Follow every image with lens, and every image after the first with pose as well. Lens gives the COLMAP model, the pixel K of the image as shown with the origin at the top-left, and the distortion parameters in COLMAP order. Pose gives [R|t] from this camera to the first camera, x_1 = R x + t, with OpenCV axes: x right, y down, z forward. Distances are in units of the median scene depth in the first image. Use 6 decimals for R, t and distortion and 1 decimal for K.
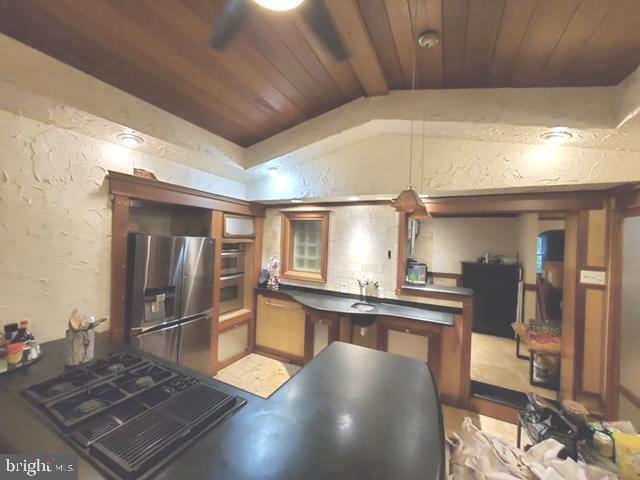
lens RADIAL K [[256.6, 0, 317.4], [0, 256.6, 238.3], [0, 0, 1]] dist [-0.000593, -0.000355]
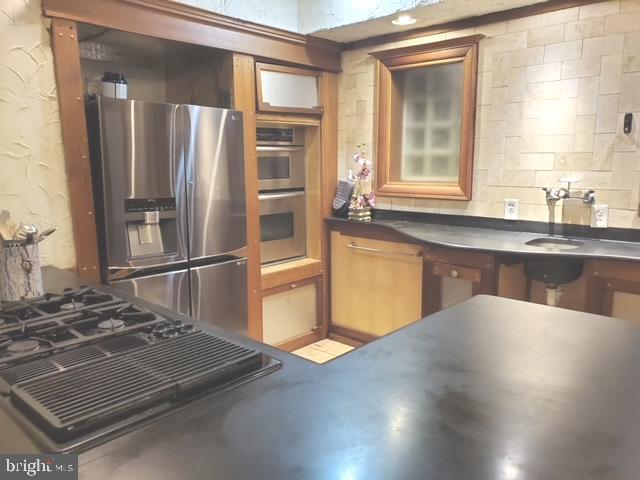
lens RADIAL K [[503.4, 0, 320.4], [0, 503.4, 242.0], [0, 0, 1]] dist [0.026546, -0.012696]
pose [[0.962323, 0.006801, -0.271822, 0.024169], [0.041055, 0.984592, 0.169979, 0.088324], [0.268790, -0.174734, 0.947217, 0.047727]]
